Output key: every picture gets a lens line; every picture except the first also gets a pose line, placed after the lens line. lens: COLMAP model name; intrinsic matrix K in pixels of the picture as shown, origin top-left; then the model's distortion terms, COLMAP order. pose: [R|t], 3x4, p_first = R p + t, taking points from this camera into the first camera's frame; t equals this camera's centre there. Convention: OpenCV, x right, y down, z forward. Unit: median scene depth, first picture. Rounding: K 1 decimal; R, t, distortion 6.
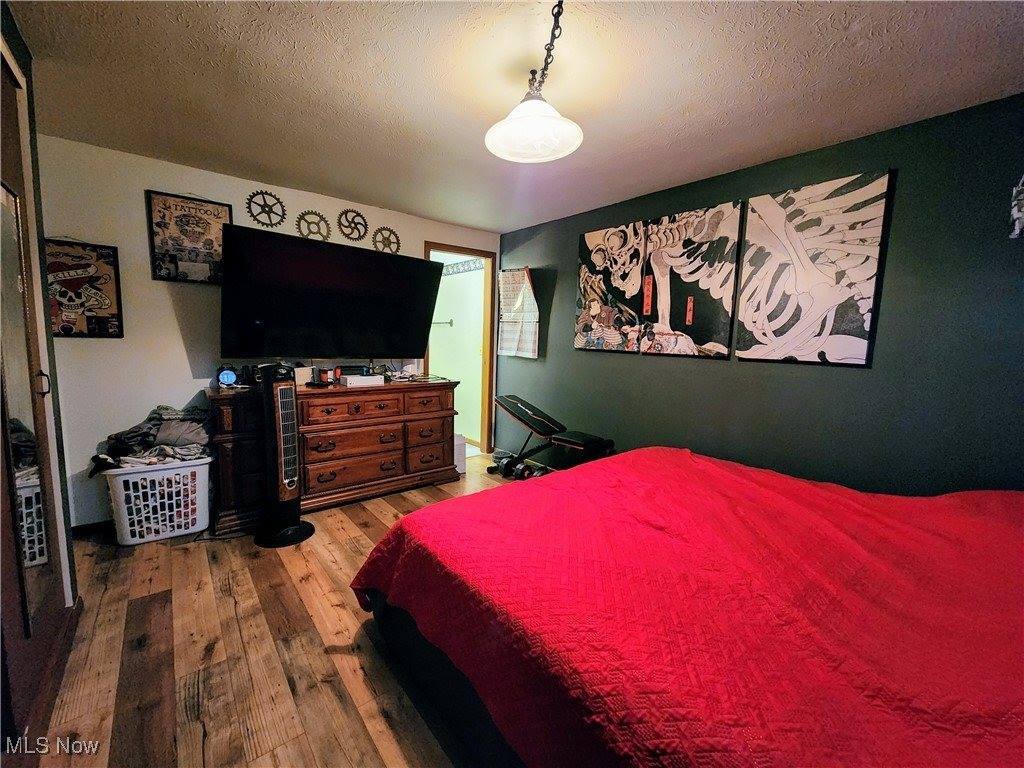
lens RADIAL K [[417.1, 0, 514.5], [0, 417.1, 386.1], [0, 0, 1]] dist [0.000977, -0.000113]
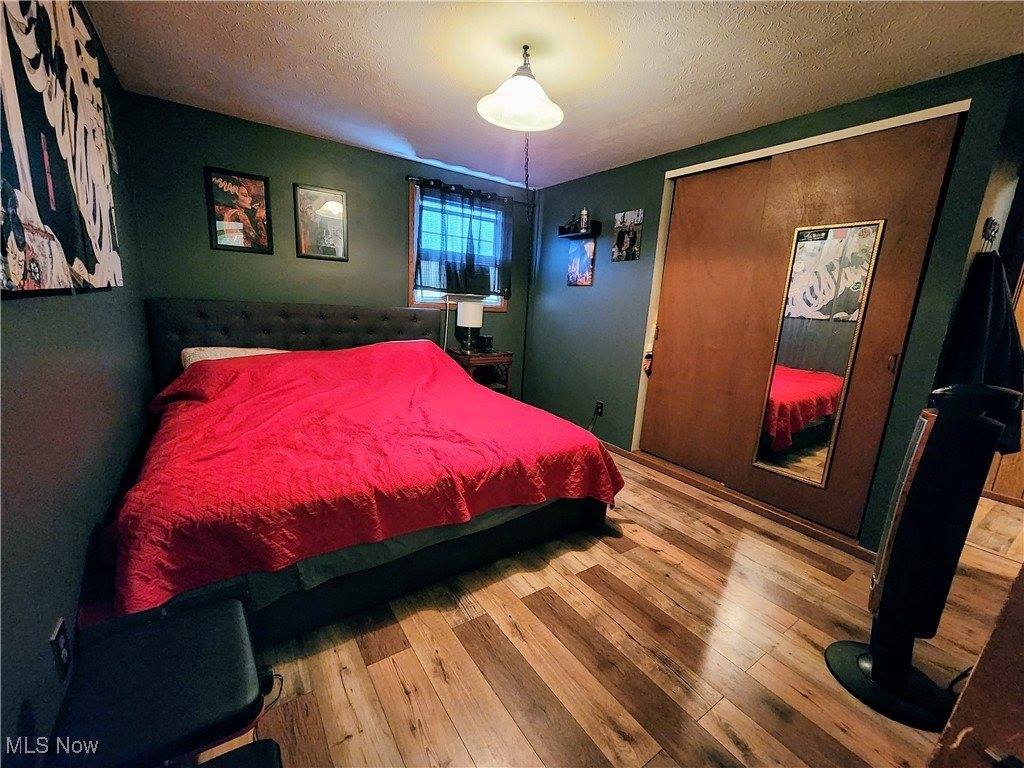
lens RADIAL K [[417.1, 0, 514.5], [0, 417.1, 386.1], [0, 0, 1]] dist [0.000977, -0.000113]
pose [[-0.992386, -0.102507, 0.068281, -0.055805], [-0.075876, 0.945498, 0.316665, -0.150992], [-0.097020, 0.309073, -0.946077, 1.402045]]
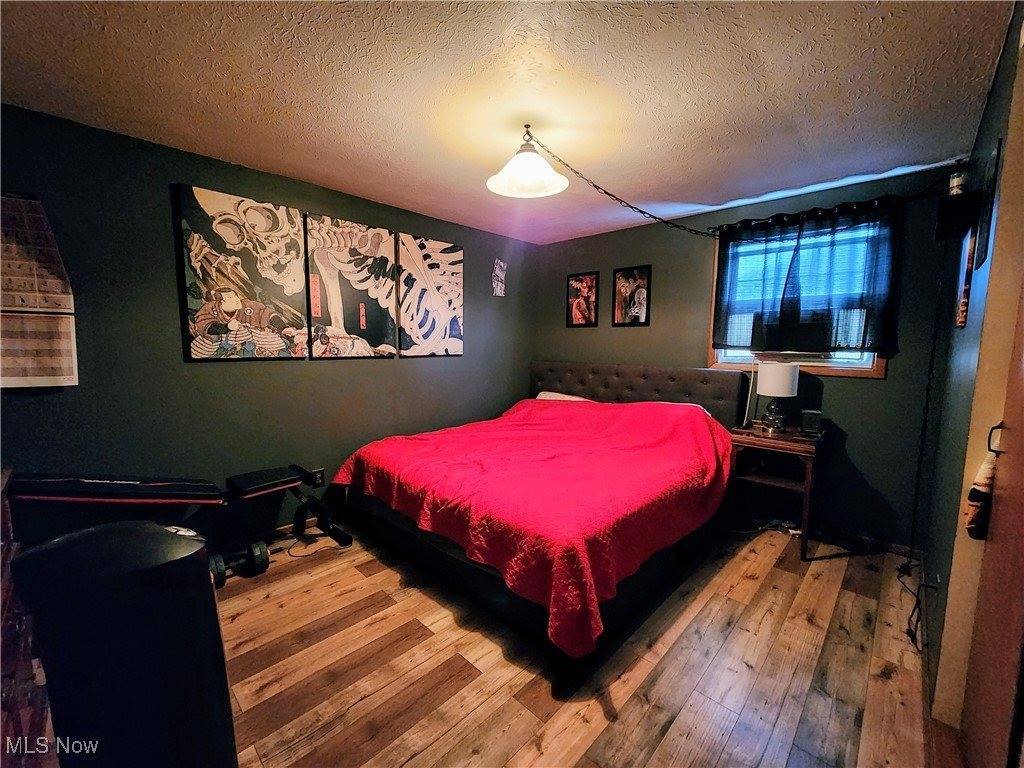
lens RADIAL K [[417.1, 0, 514.5], [0, 417.1, 386.1], [0, 0, 1]] dist [0.000977, -0.000113]
pose [[-0.114142, -0.137636, 0.983884, -0.733343], [0.102217, 0.983474, 0.149437, -0.124603], [-0.988192, 0.117627, -0.098187, 0.745618]]
